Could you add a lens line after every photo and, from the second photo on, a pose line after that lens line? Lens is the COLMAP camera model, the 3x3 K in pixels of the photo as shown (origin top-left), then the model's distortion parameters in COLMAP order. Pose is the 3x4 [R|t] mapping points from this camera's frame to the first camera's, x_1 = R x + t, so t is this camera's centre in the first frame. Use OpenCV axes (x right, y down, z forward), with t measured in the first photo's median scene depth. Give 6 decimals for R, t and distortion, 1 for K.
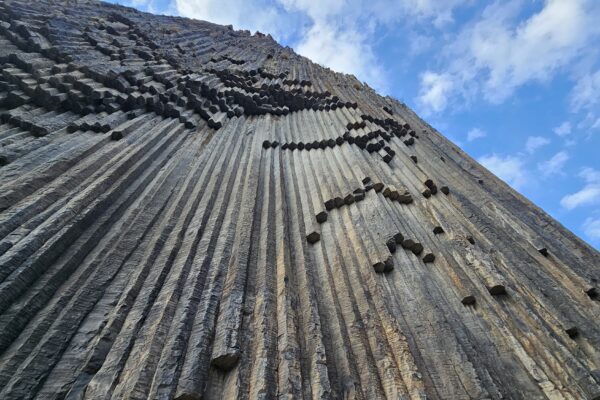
lens RADIAL K [[292.5, 0, 303.3], [0, 292.5, 199.8], [0, 0, 1]] dist [-0.001646, -0.000517]
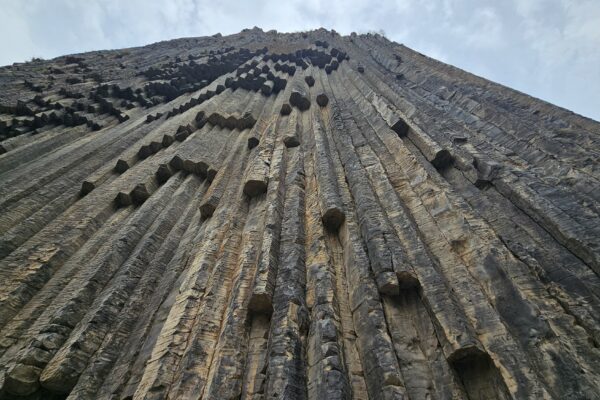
lens RADIAL K [[292.5, 0, 303.3], [0, 292.5, 199.8], [0, 0, 1]] dist [-0.001646, -0.000517]
pose [[0.929019, -0.251562, -0.271368, 0.532389], [0.256992, 0.966282, -0.015956, 0.209168], [0.266232, -0.054916, 0.962343, 0.191198]]
